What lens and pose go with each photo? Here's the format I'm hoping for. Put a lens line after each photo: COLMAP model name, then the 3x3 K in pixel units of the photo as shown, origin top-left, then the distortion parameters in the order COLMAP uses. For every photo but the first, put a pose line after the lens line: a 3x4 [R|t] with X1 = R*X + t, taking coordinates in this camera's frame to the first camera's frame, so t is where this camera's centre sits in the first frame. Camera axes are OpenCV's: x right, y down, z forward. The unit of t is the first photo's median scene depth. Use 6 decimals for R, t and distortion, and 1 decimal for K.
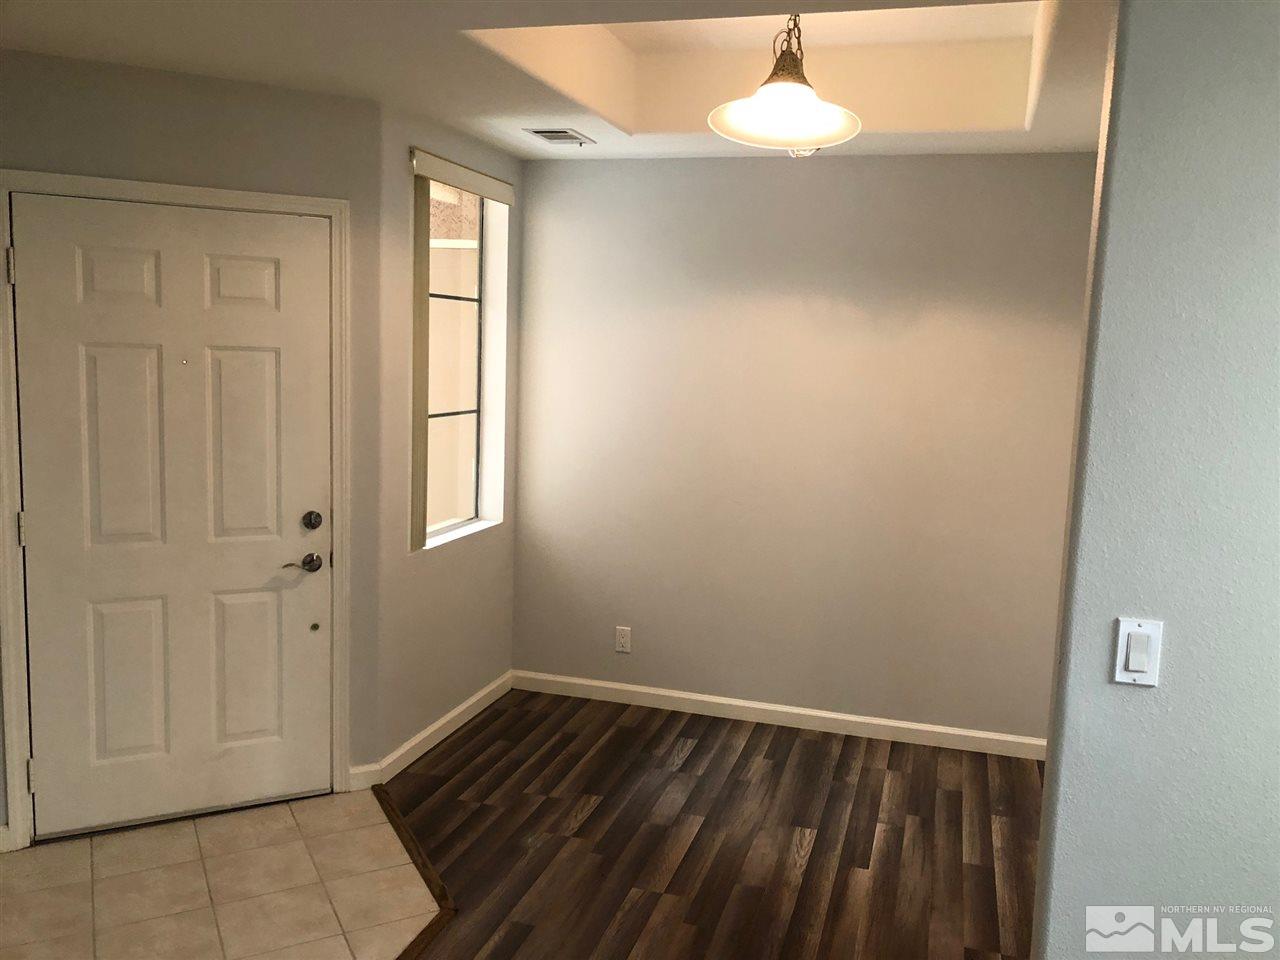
lens RADIAL K [[1039.0, 0, 643.3], [0, 1039.0, 476.0], [0, 0, 1]] dist [0.026591, -0.000900]
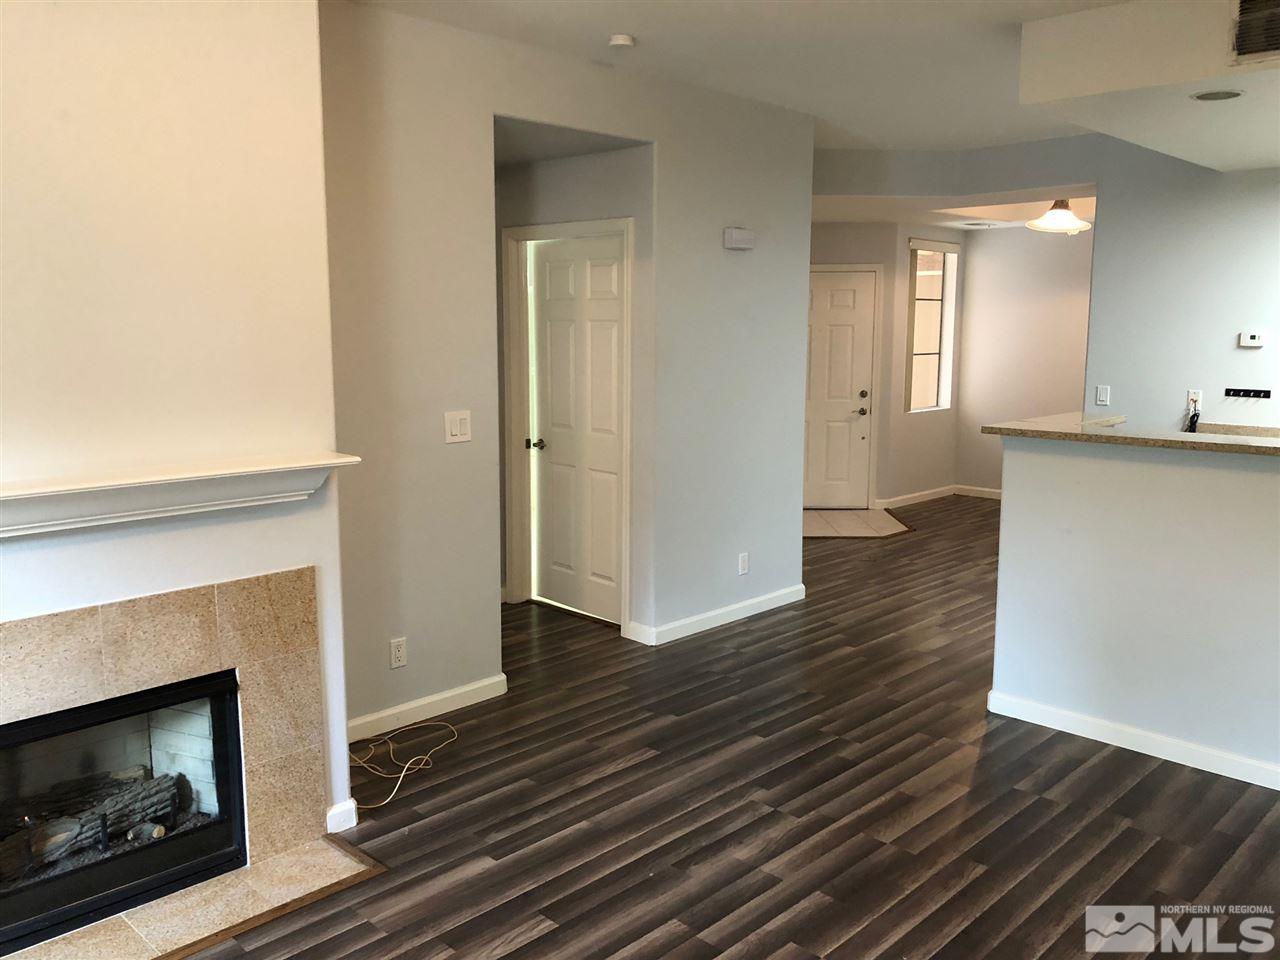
lens RADIAL K [[1039.0, 0, 642.8], [0, 1039.0, 480.4], [0, 0, 1]] dist [0.026591, -0.000900]
pose [[0.887048, 0.031798, -0.460580, 0.346734], [-0.025685, 0.999479, 0.019536, 0.203780], [0.460962, -0.005499, 0.887403, -1.377304]]
